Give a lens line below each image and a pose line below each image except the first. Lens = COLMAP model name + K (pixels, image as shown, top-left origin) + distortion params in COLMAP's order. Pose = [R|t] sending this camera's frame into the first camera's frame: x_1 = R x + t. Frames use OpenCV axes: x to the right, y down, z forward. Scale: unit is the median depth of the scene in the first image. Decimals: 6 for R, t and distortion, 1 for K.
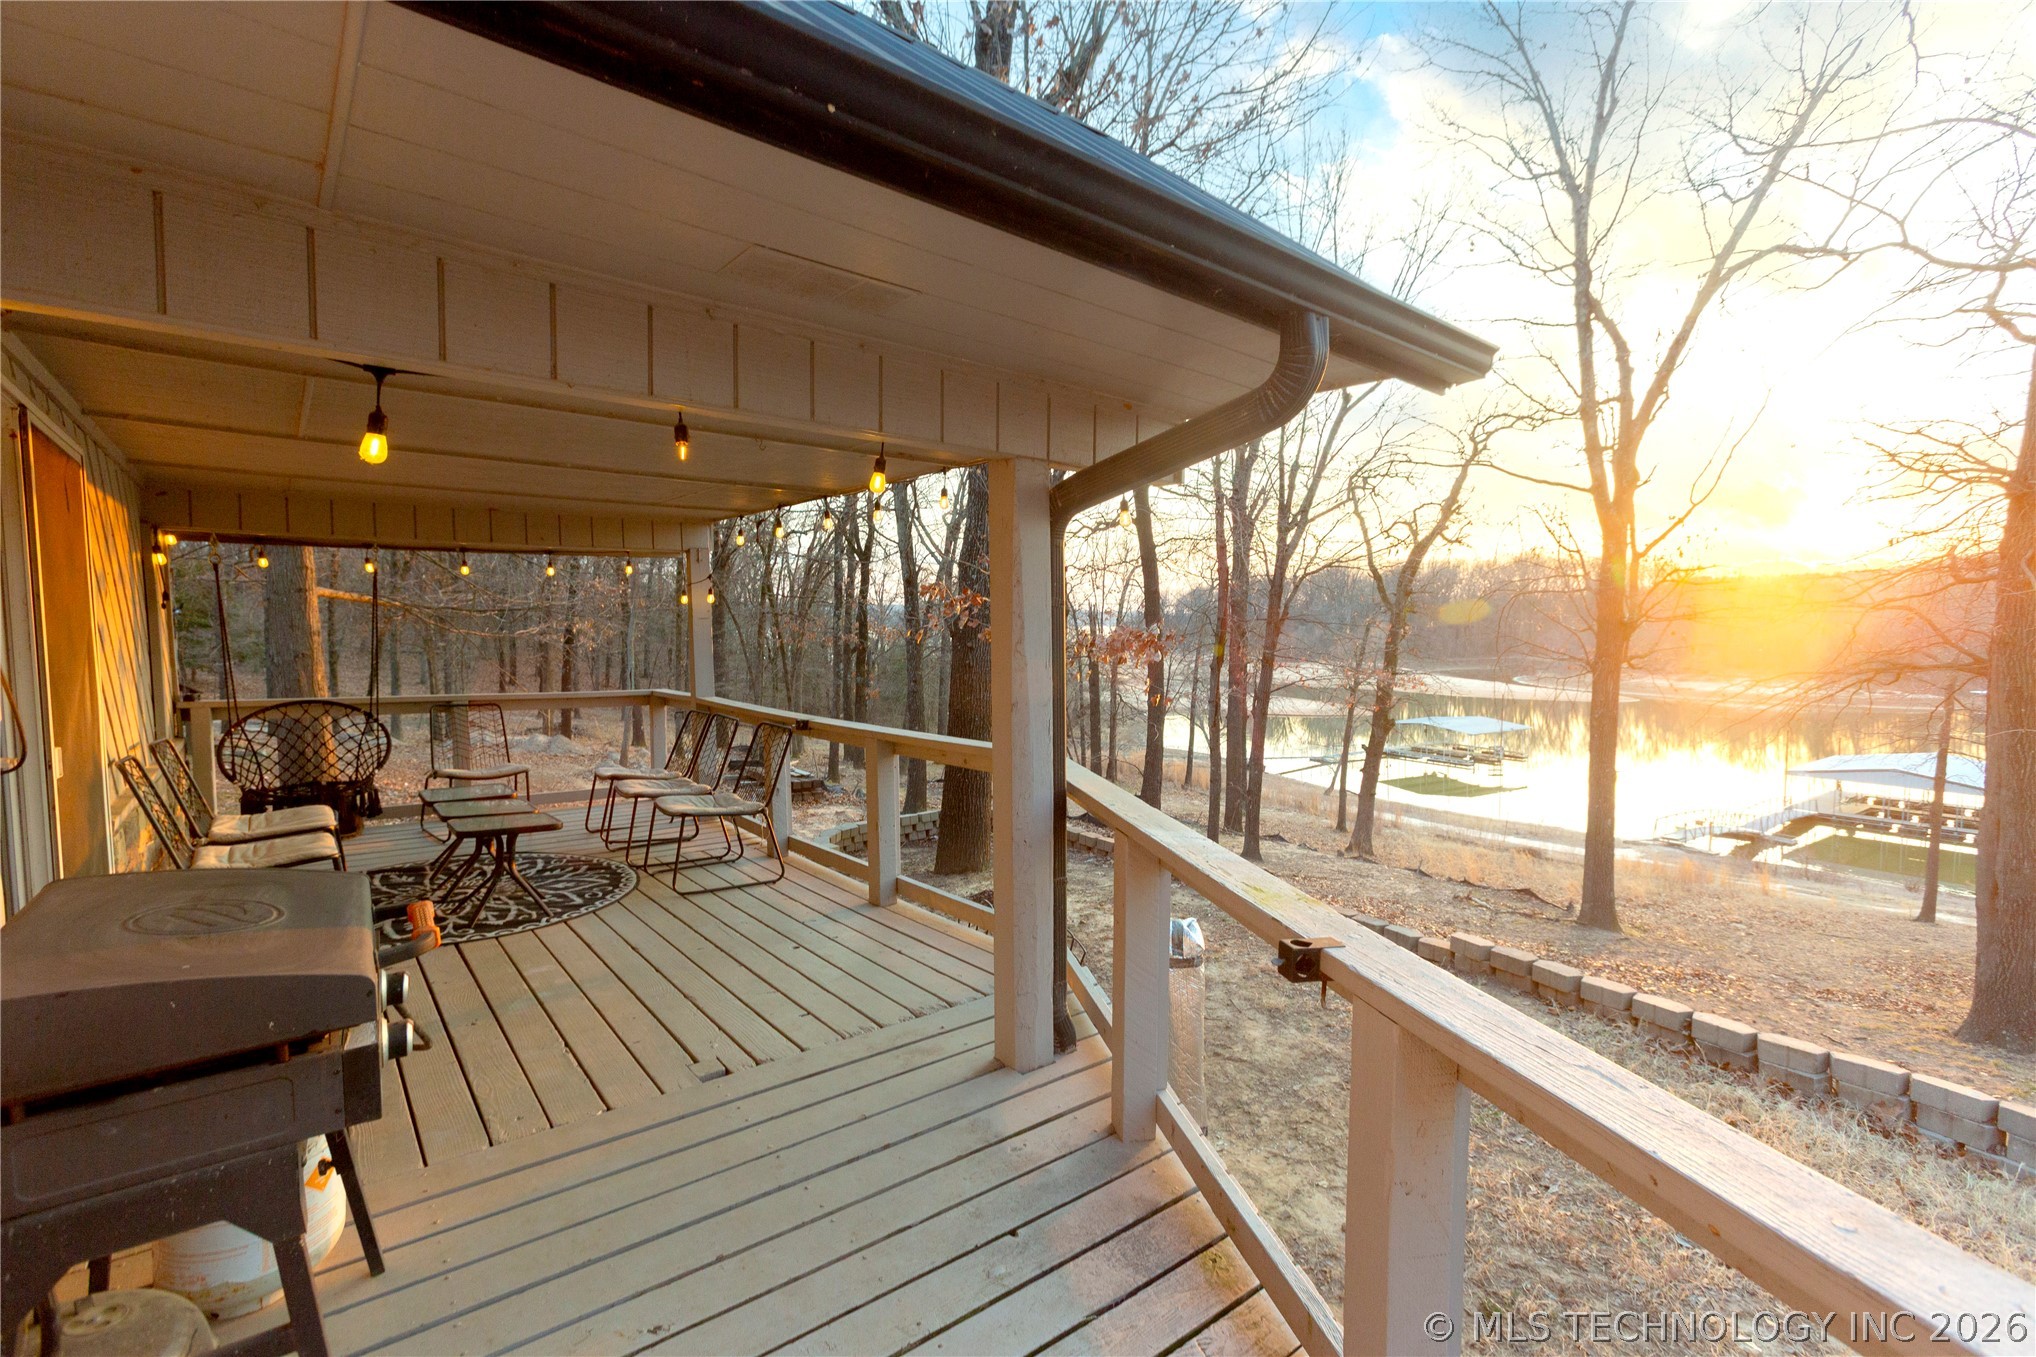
lens RADIAL K [[905.5, 0, 1012.0], [0, 905.5, 674.9], [0, 0, 1]] dist [-0.017742, 0.015954]
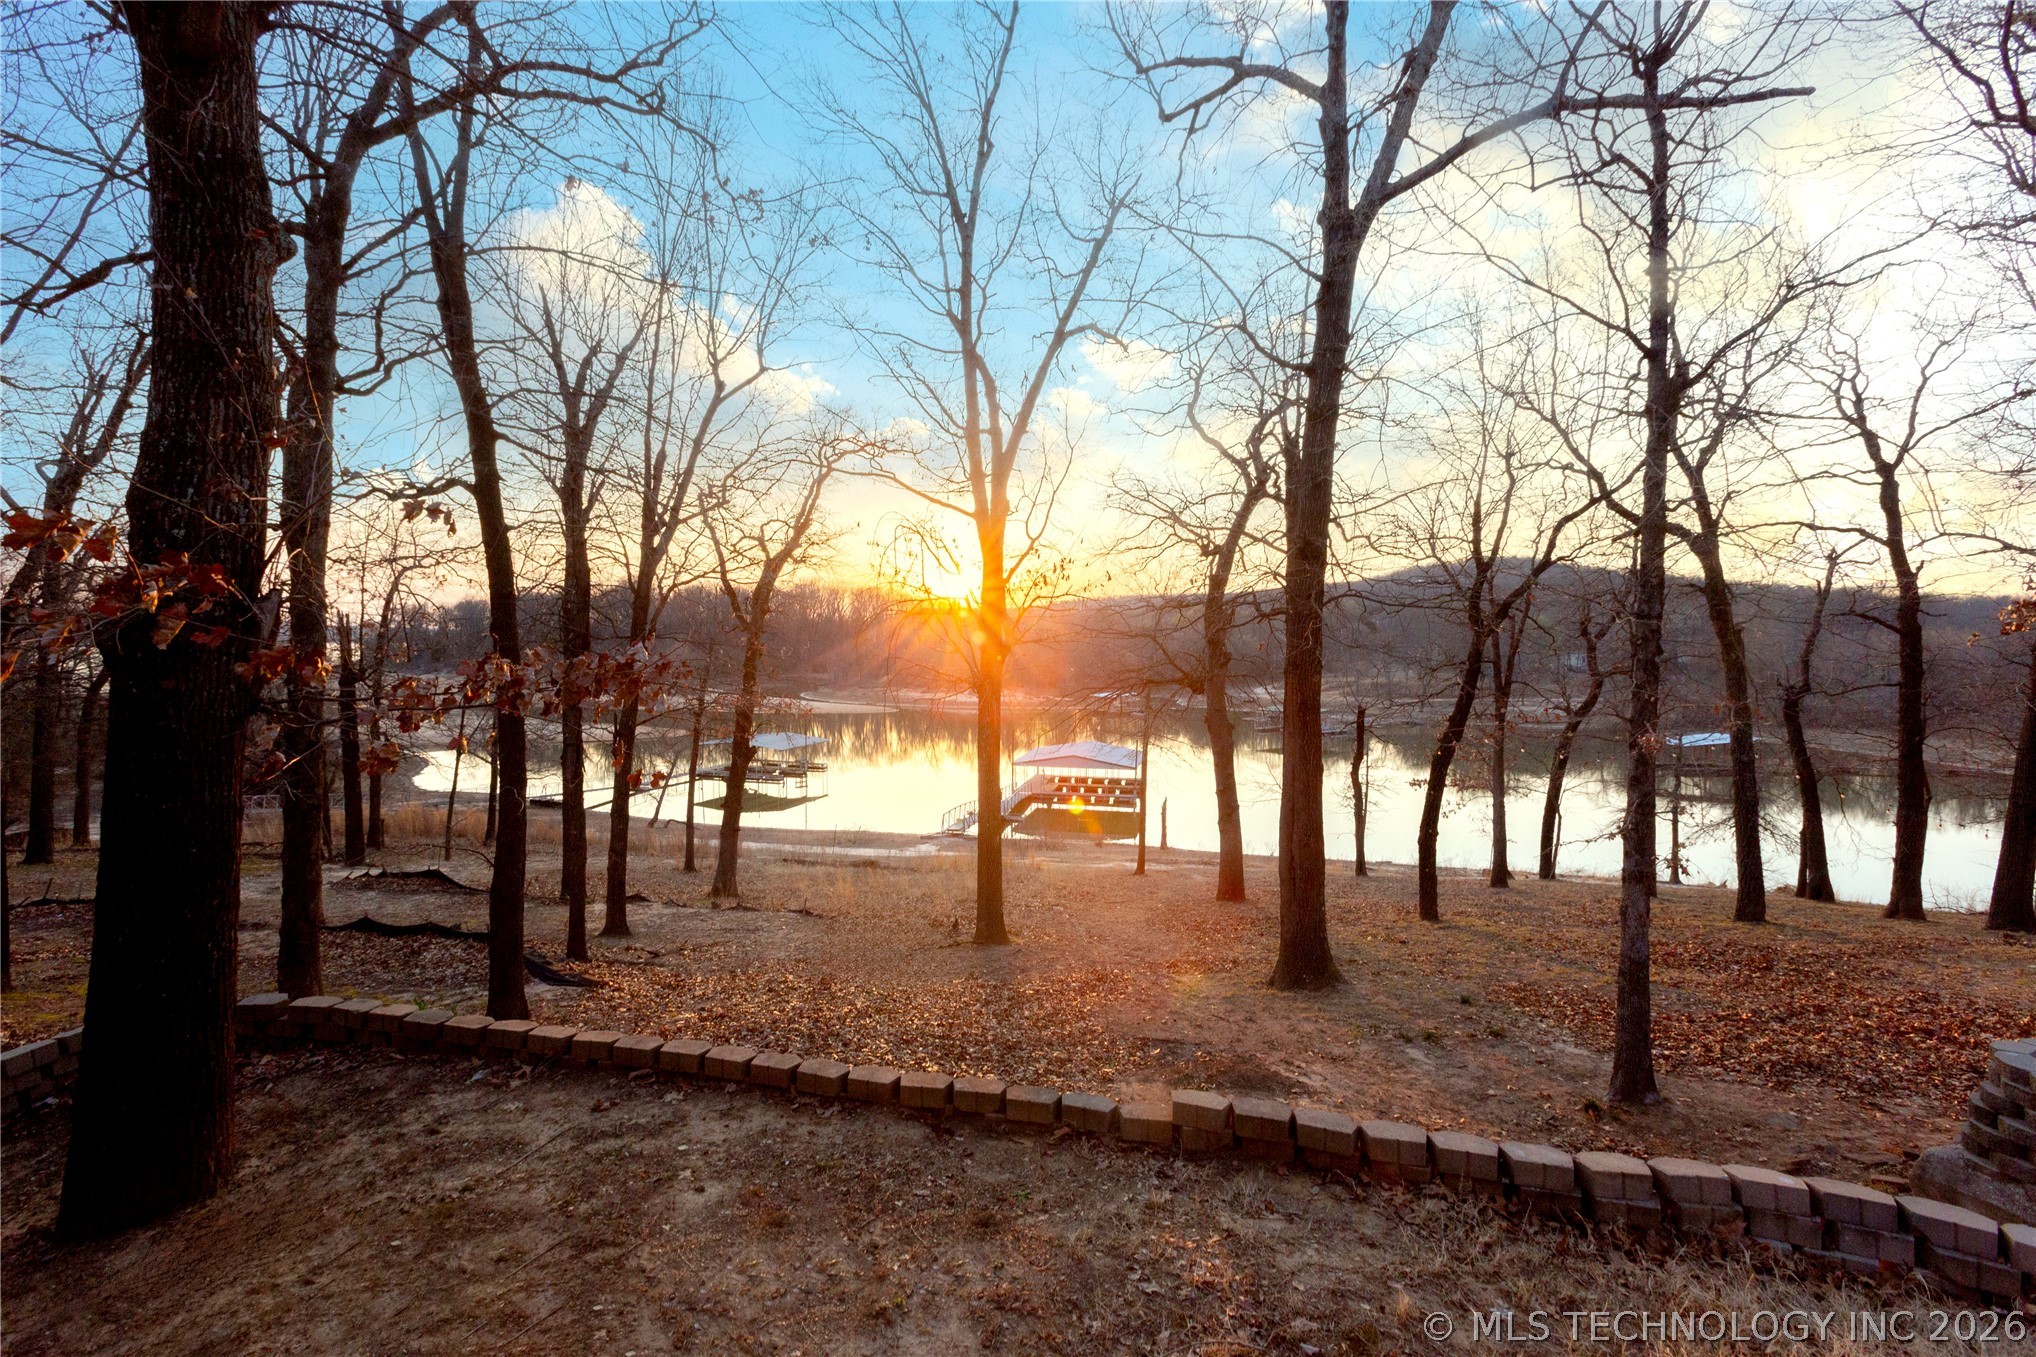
lens RADIAL K [[905.5, 0, 1012.0], [0, 905.5, 674.9], [0, 0, 1]] dist [-0.017742, 0.015954]
pose [[0.733935, -0.013111, 0.679093, -0.081948], [0.027797, 0.999556, -0.010744, -0.040727], [-0.678650, 0.026762, 0.733974, 0.738118]]
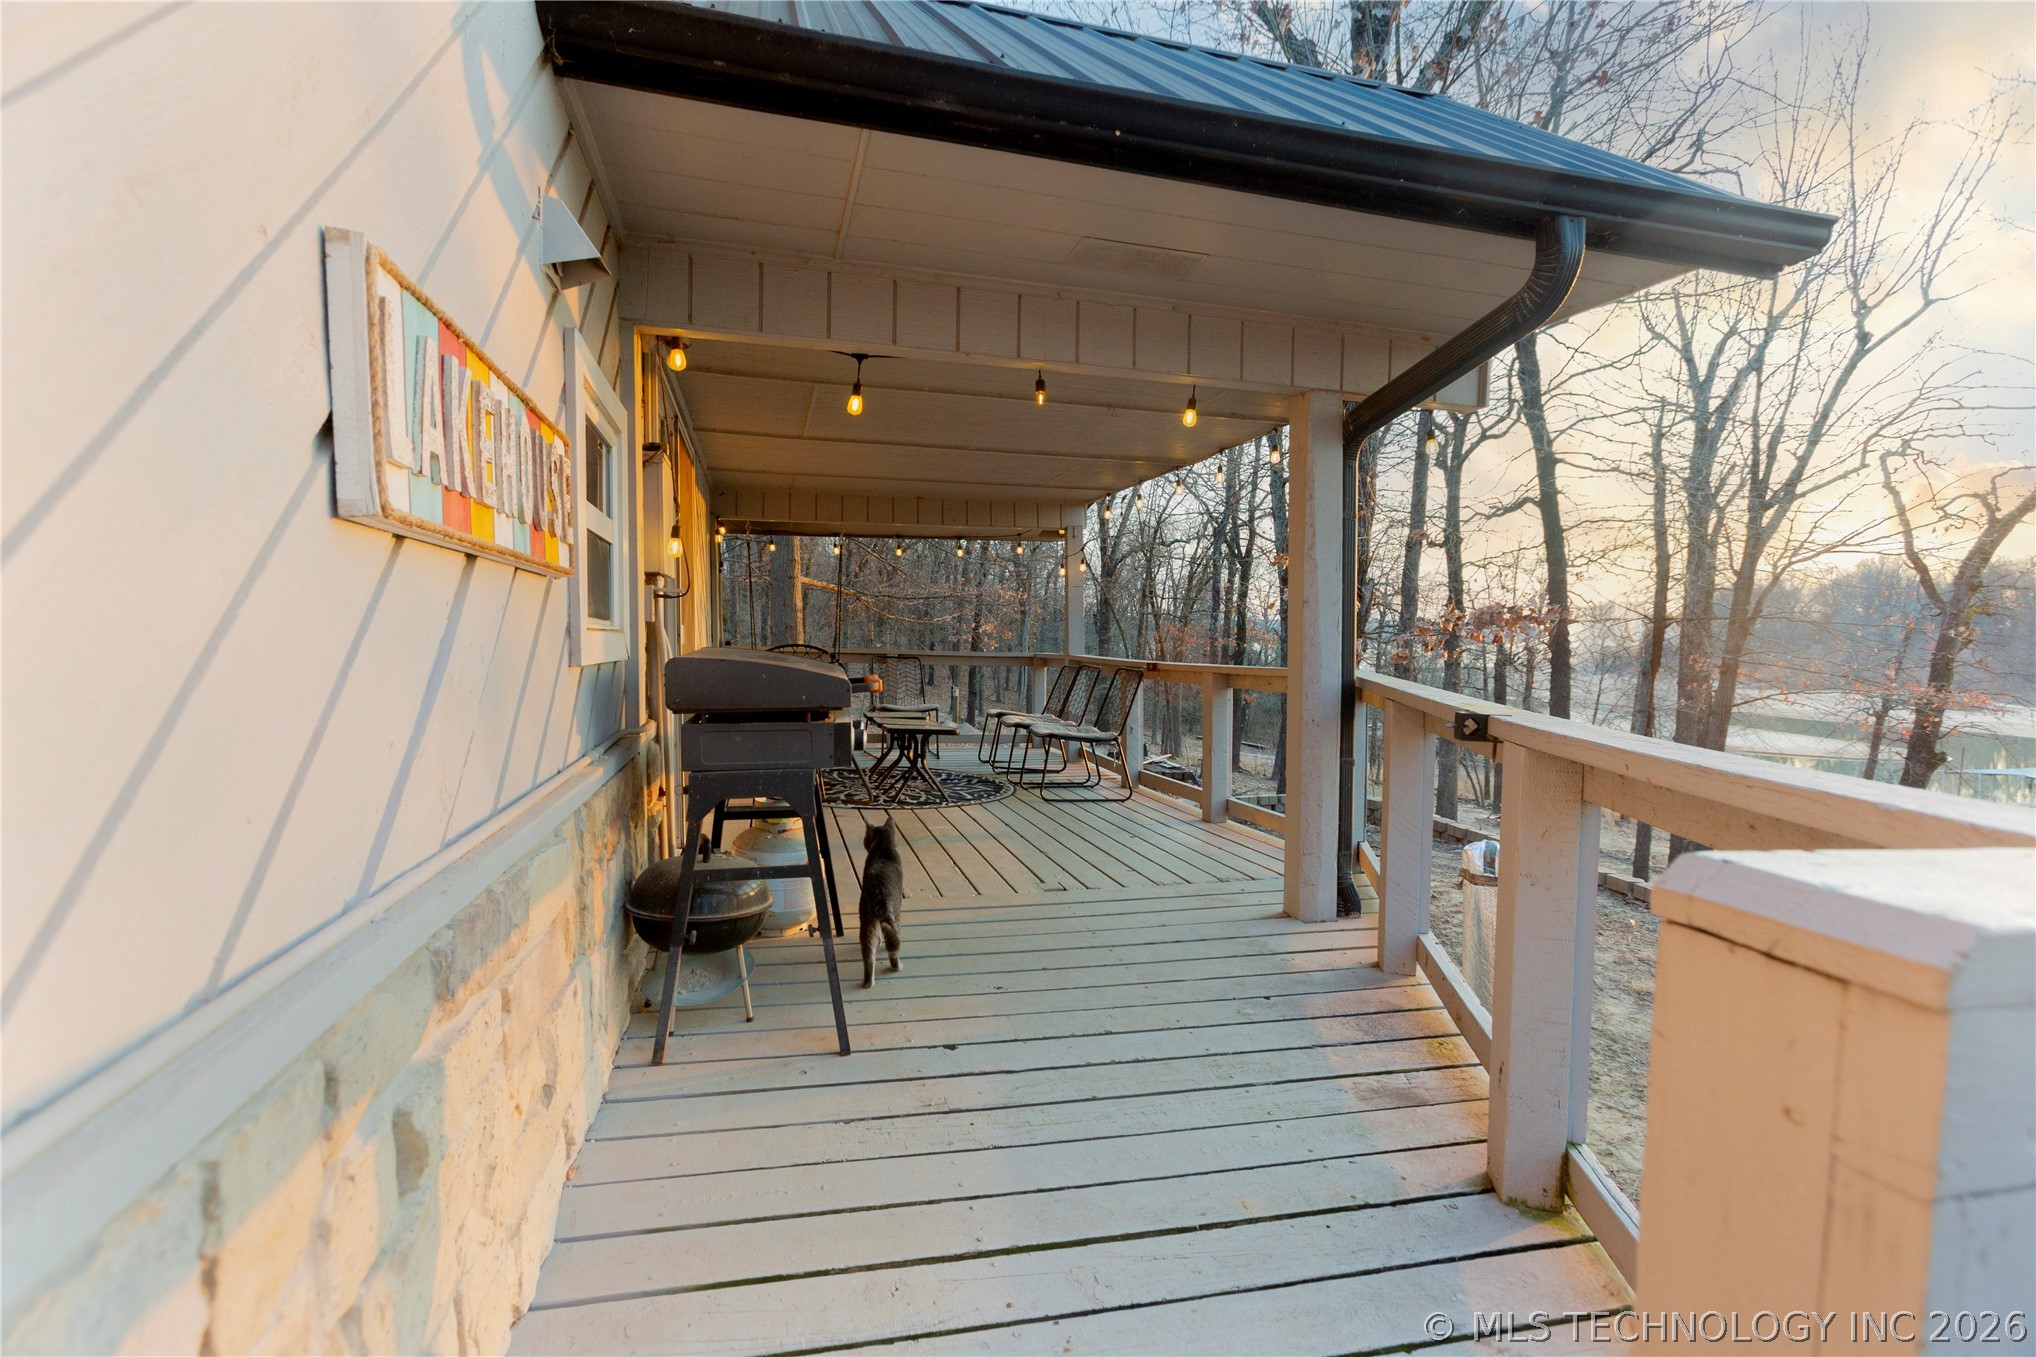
lens RADIAL K [[905.5, 0, 1012.0], [0, 905.5, 674.9], [0, 0, 1]] dist [-0.017742, 0.015954]
pose [[0.913931, 0.023706, -0.405176, 0.068459], [-0.029639, 0.999526, -0.008375, 0.076959], [0.404785, 0.019664, 0.914200, -0.113273]]
